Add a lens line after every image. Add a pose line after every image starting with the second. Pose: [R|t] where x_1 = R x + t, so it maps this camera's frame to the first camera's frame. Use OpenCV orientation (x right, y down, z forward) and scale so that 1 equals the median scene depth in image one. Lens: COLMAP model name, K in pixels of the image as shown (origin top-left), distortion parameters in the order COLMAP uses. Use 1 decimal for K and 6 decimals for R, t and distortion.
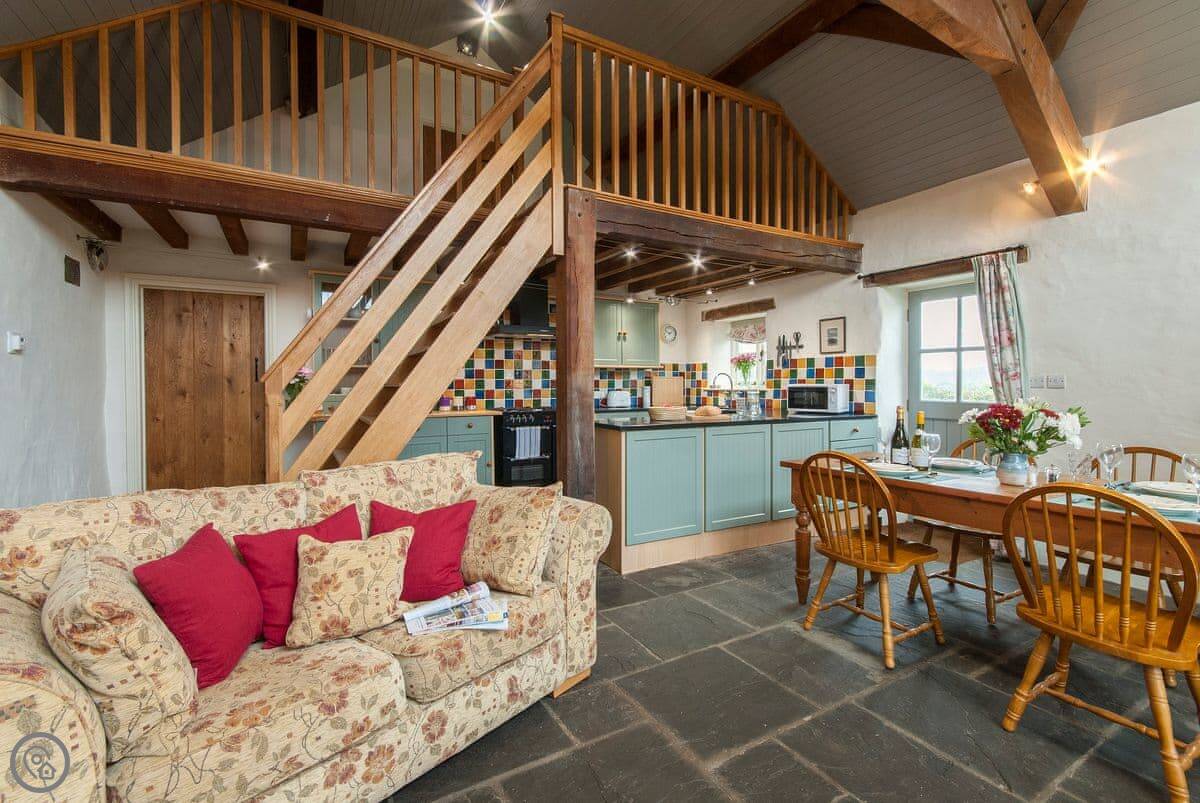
lens RADIAL K [[604.7, 0, 553.3], [0, 604.7, 385.1], [0, 0, 1]] dist [0.000183, 0.000561]
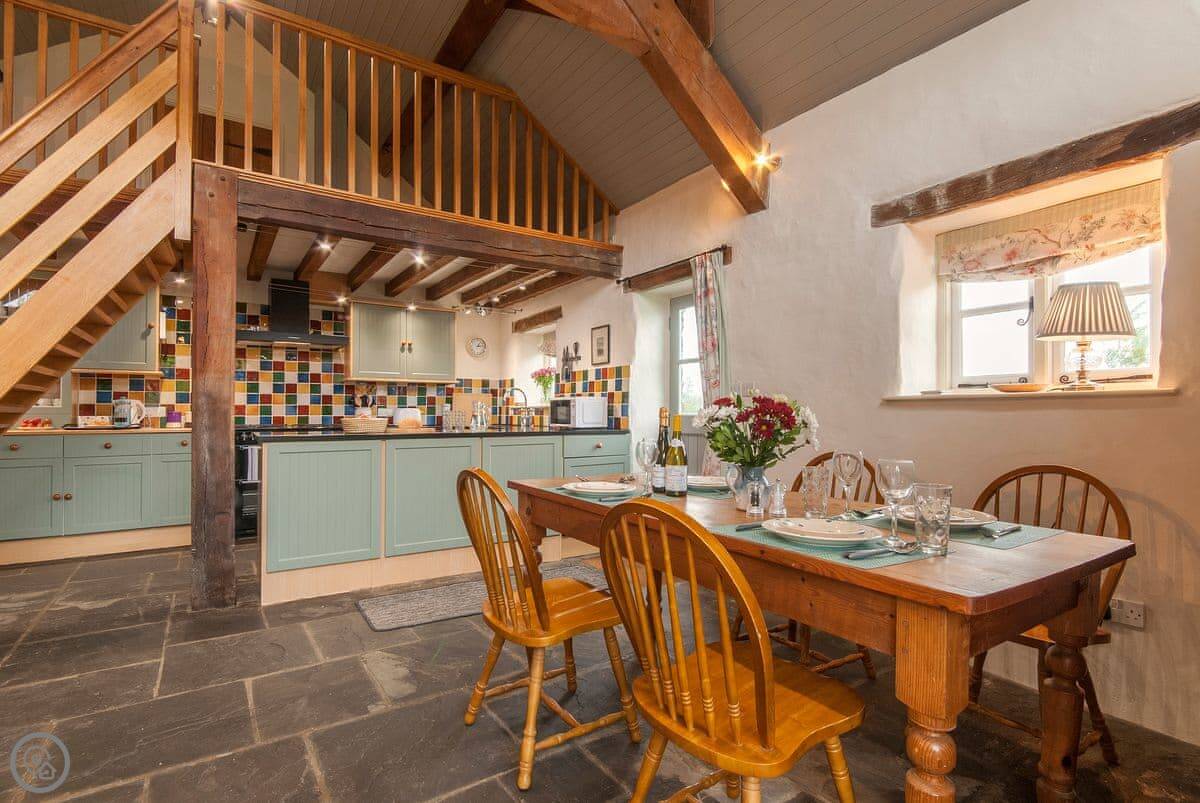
lens RADIAL K [[663.4, 0, 576.1], [0, 663.4, 403.5], [0, 0, 1]] dist [0.002093, 0.001041]
pose [[0.996271, 0.004499, 0.086160, 0.355669], [-0.002855, 0.999812, -0.019202, 0.027287], [-0.086230, 0.018885, 0.996096, -0.000980]]
